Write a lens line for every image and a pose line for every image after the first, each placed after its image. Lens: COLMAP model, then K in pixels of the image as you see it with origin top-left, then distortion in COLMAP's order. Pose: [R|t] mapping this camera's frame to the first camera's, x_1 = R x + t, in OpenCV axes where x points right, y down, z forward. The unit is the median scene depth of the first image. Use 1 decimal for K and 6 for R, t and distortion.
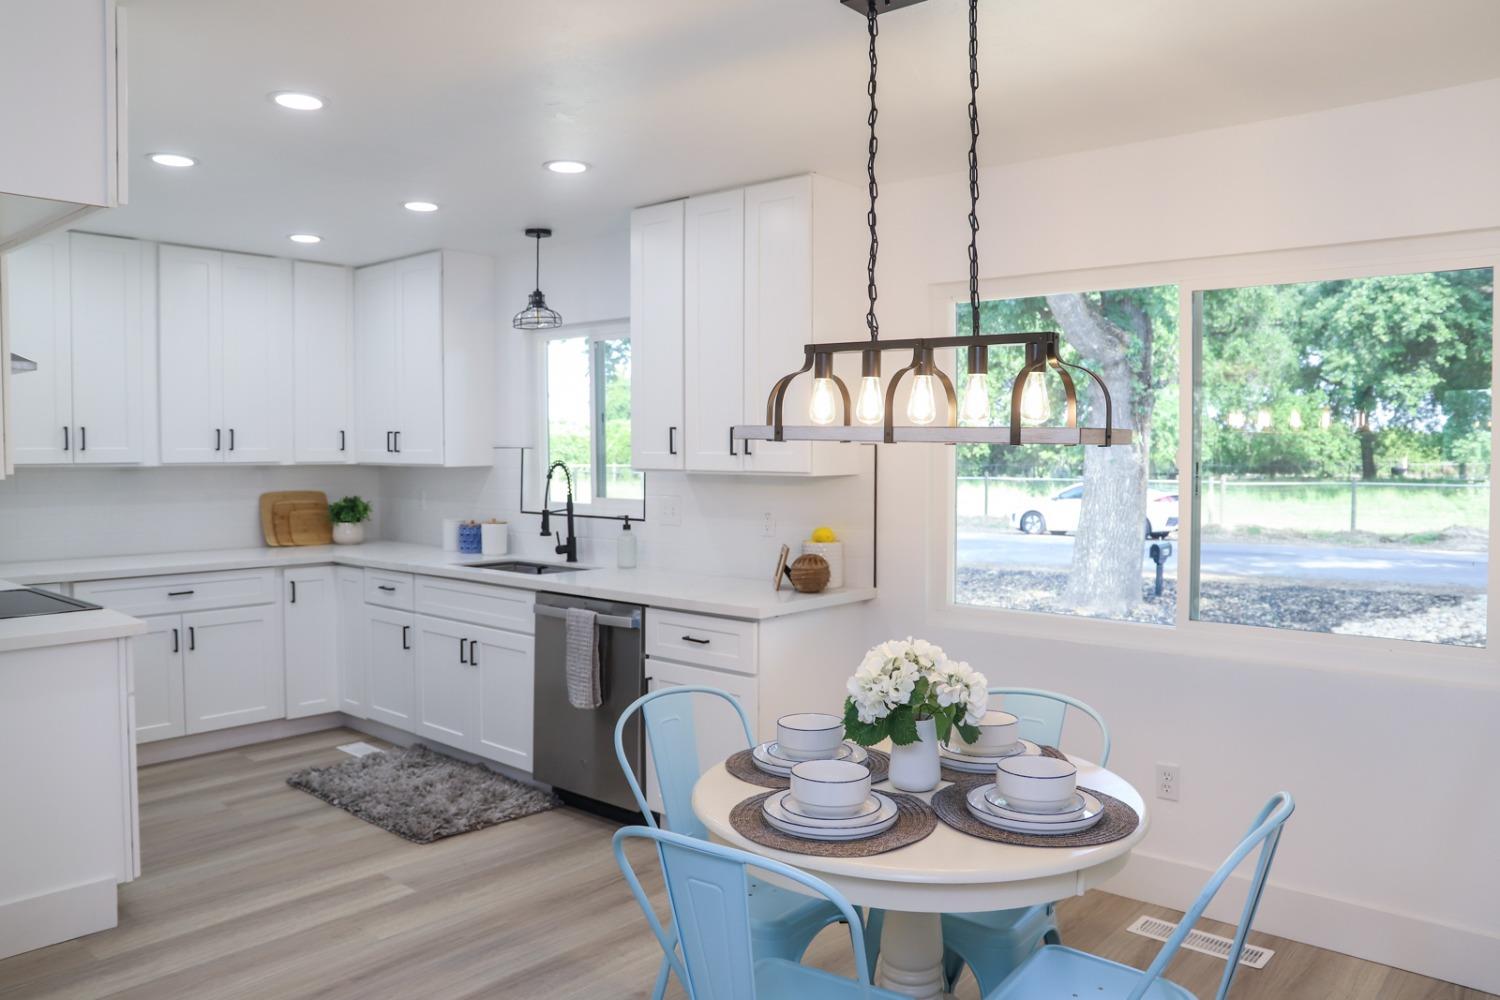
lens RADIAL K [[1090.1, 0, 736.1], [0, 1090.1, 491.2], [0, 0, 1]] dist [-0.116116, 0.092126]
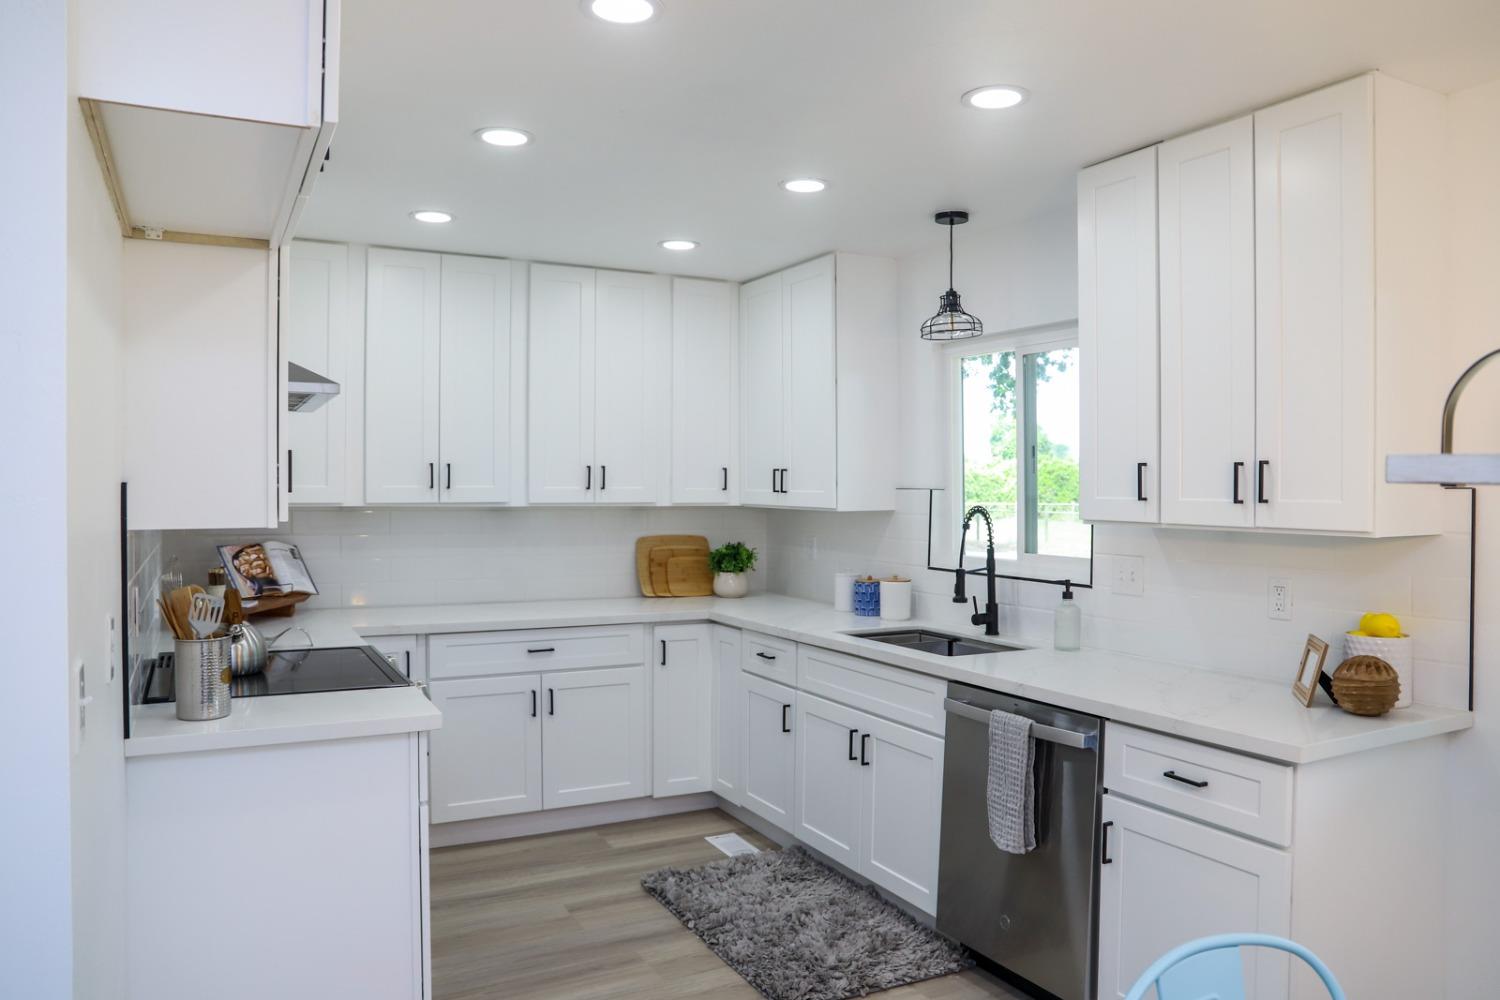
lens RADIAL K [[1052.3, 0, 756.3], [0, 1052.3, 491.0], [0, 0, 1]] dist [-0.129515, 0.078725]
pose [[0.937766, 0.005019, -0.347231, -0.052521], [-0.016908, 0.999370, -0.031218, -0.013071], [0.346855, 0.035146, 0.937260, 0.244230]]
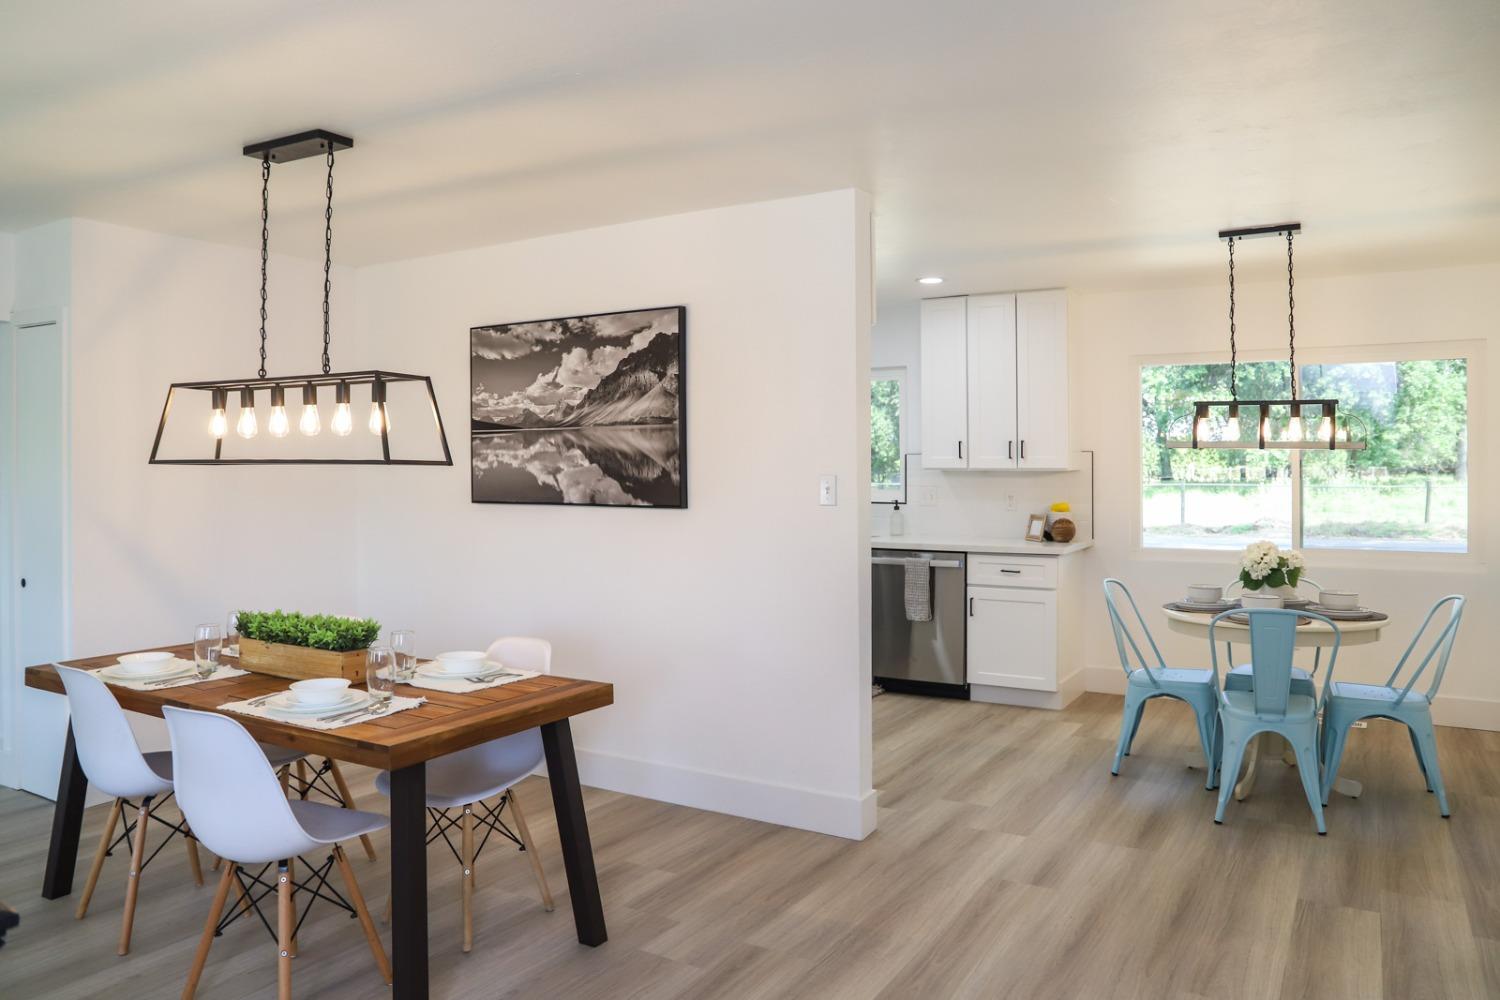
lens RADIAL K [[1090.1, 0, 736.1], [0, 1090.1, 491.2], [0, 0, 1]] dist [-0.116116, 0.092126]
pose [[0.982667, -0.009504, 0.185135, -0.578665], [0.011289, 0.999899, -0.008591, 0.020472], [-0.185035, 0.010532, 0.982676, -0.403592]]
